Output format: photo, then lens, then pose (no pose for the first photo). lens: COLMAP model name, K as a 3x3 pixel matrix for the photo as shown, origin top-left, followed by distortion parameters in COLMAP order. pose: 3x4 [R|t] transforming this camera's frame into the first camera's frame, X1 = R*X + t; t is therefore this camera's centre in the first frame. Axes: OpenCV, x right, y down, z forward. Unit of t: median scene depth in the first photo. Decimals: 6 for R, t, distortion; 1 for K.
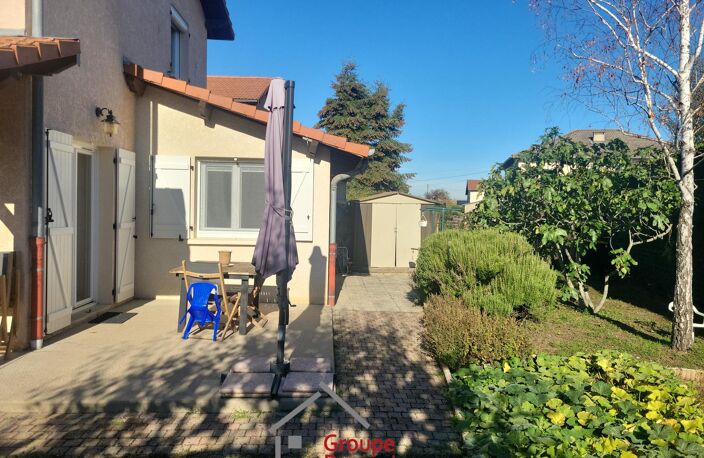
lens RADIAL K [[521.4, 0, 352.0], [0, 521.4, 223.1], [0, 0, 1]] dist [0.030009, -0.001604]
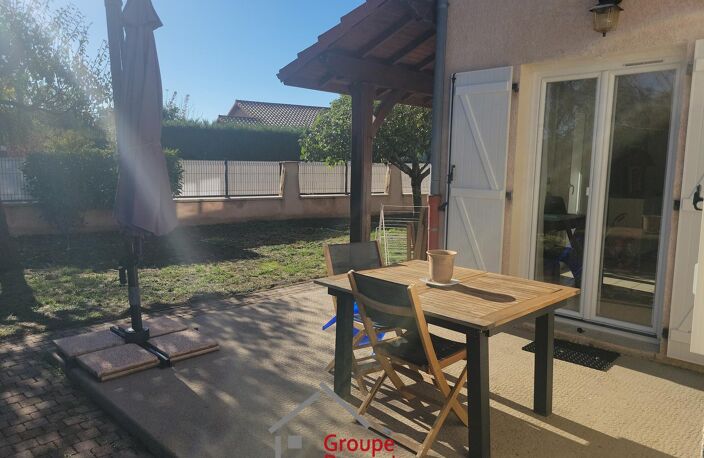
lens RADIAL K [[521.4, 0, 352.0], [0, 521.4, 223.1], [0, 0, 1]] dist [0.030009, -0.001604]
pose [[-0.737569, 0.043898, -0.673843, 0.154471], [-0.047197, 0.992093, 0.116291, -0.026411], [0.673620, 0.117576, -0.729665, 1.600903]]
